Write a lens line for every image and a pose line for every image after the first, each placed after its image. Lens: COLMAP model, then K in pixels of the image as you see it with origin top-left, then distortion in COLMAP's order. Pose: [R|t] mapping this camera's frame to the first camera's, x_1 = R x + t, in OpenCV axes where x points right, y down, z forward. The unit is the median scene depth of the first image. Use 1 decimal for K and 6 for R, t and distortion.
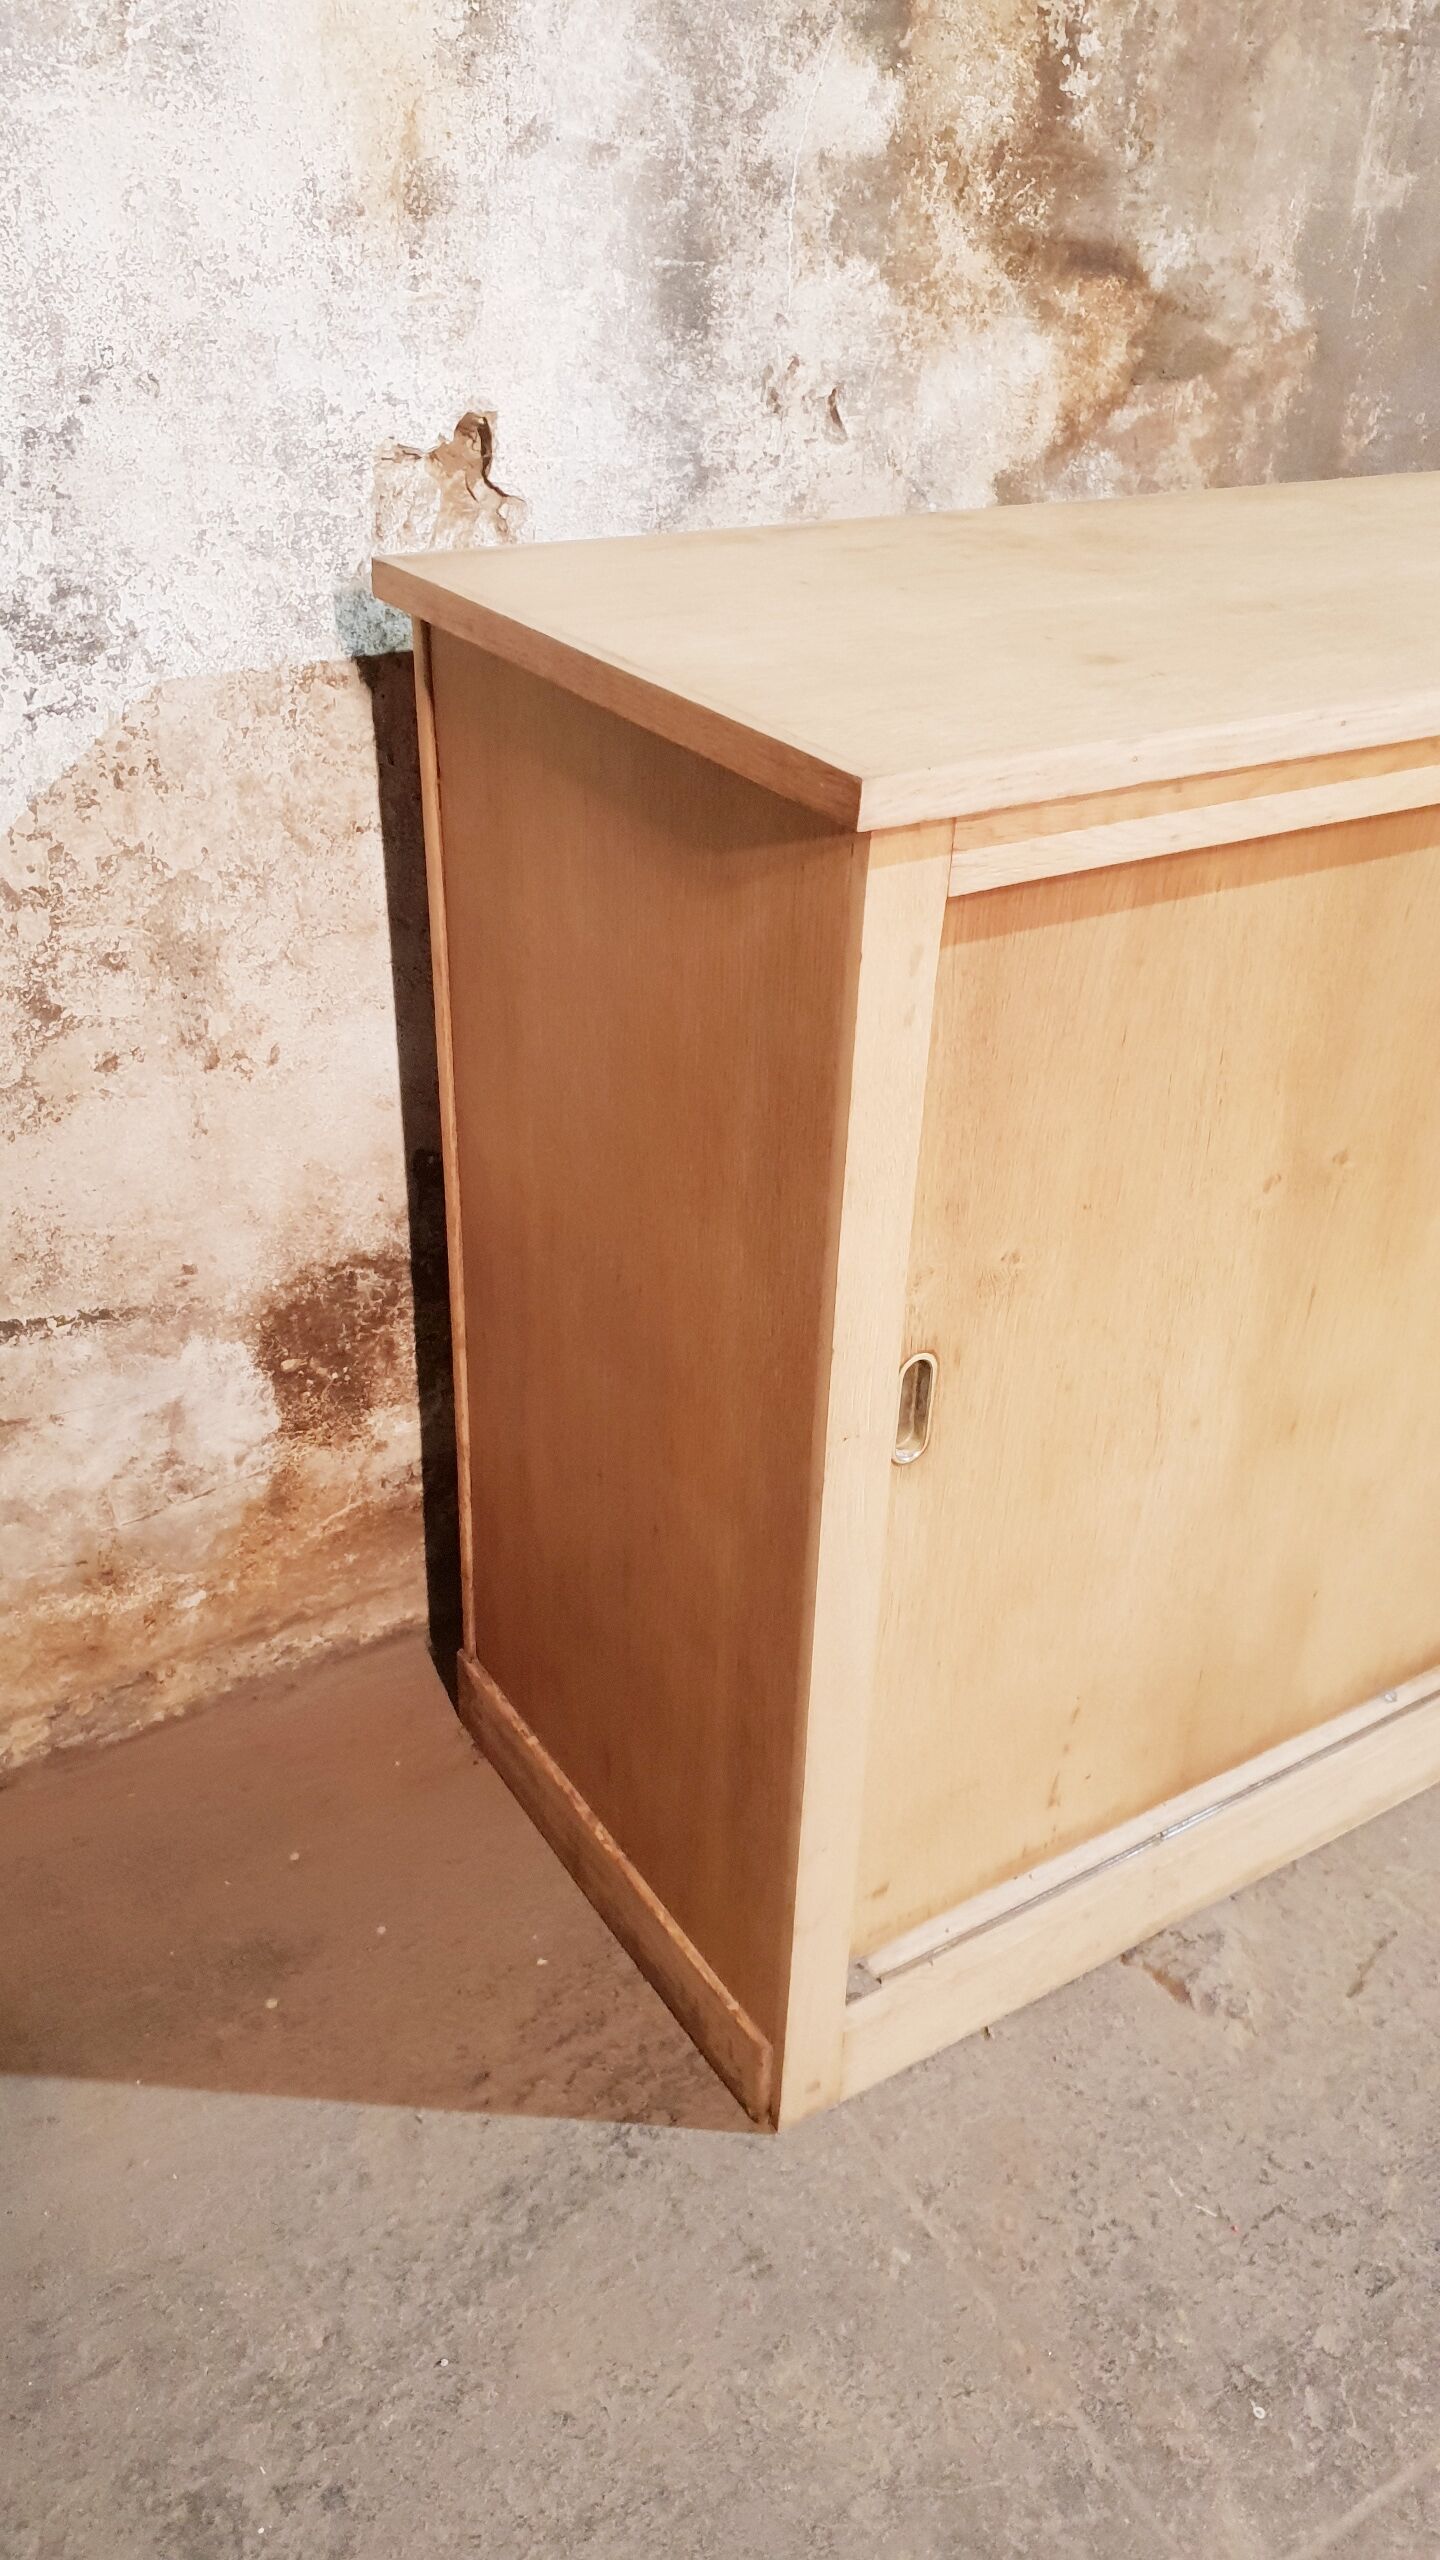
lens RADIAL K [[2003.0, 0, 724.0], [0, 2003.0, 1294.8], [0, 0, 1]] dist [-0.004681, 0.024242]
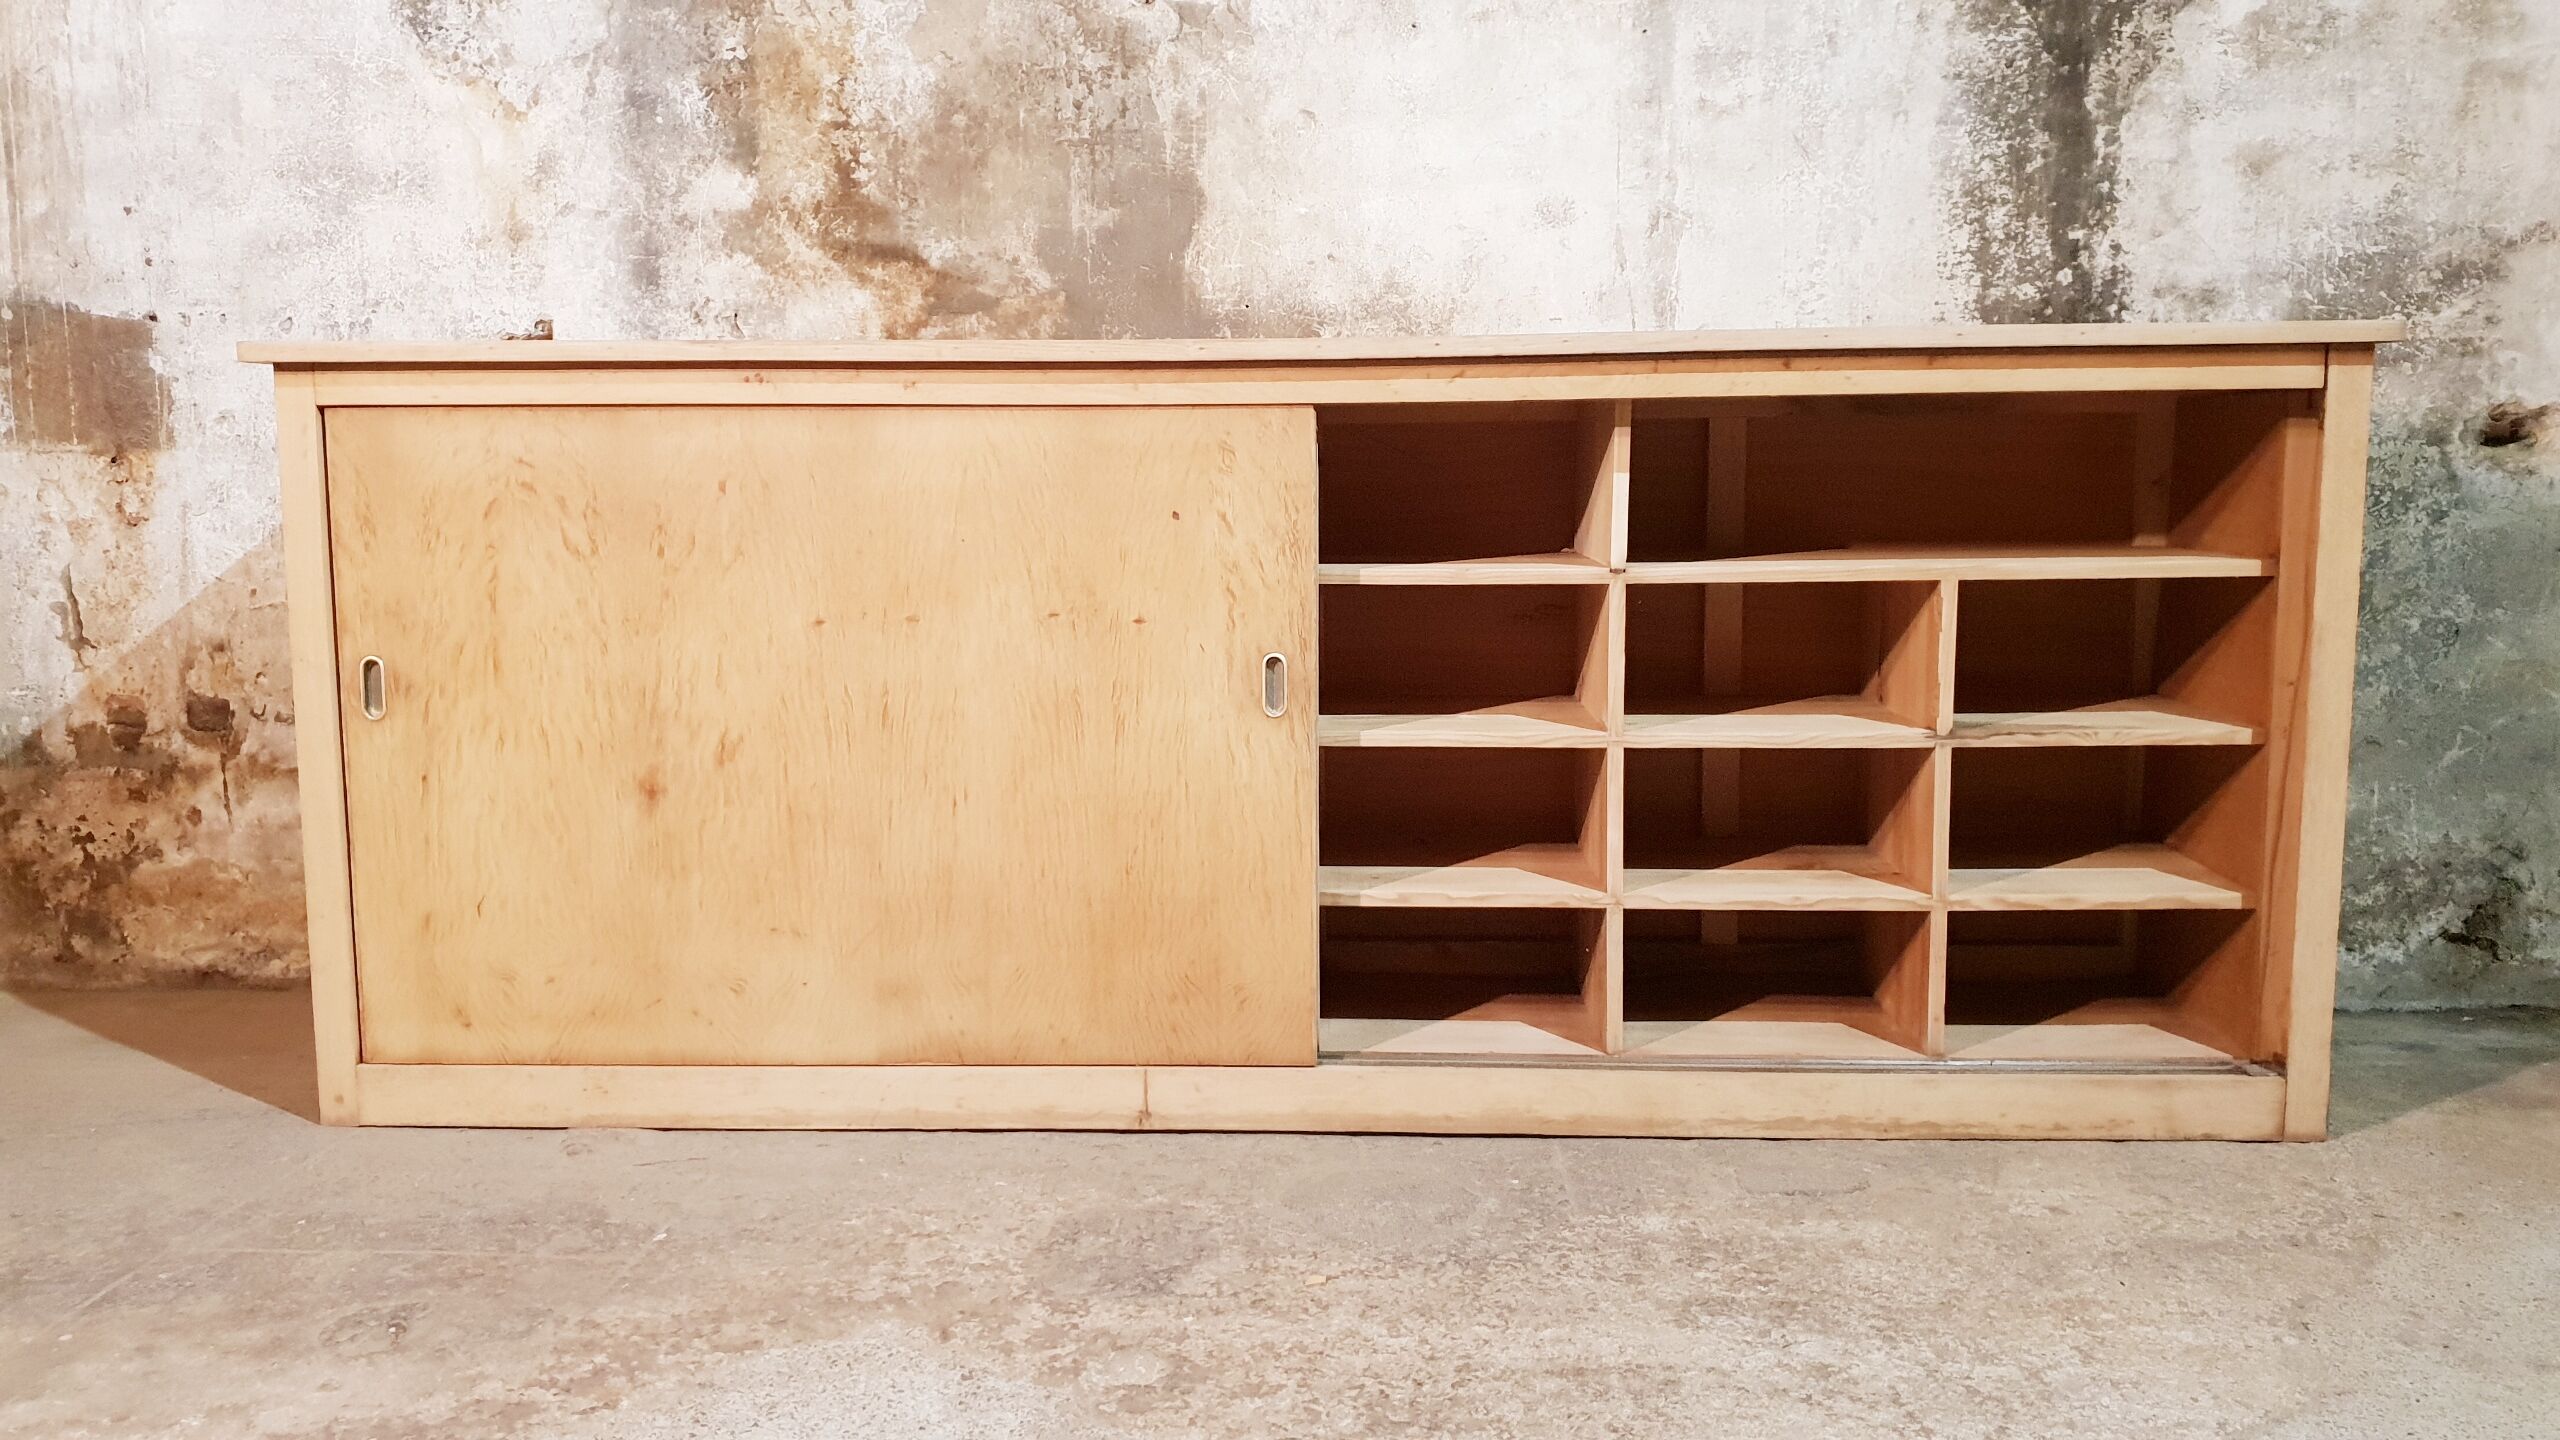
lens RADIAL K [[2003.0, 0, 1258.4], [0, 2003.0, 697.3], [0, 0, 1]] dist [-0.004681, 0.024242]
pose [[0.816144, 0.026447, -0.577242, 1.671556], [-0.264077, 0.905604, -0.331879, 0.428792], [0.513976, 0.423298, 0.746088, -0.066805]]
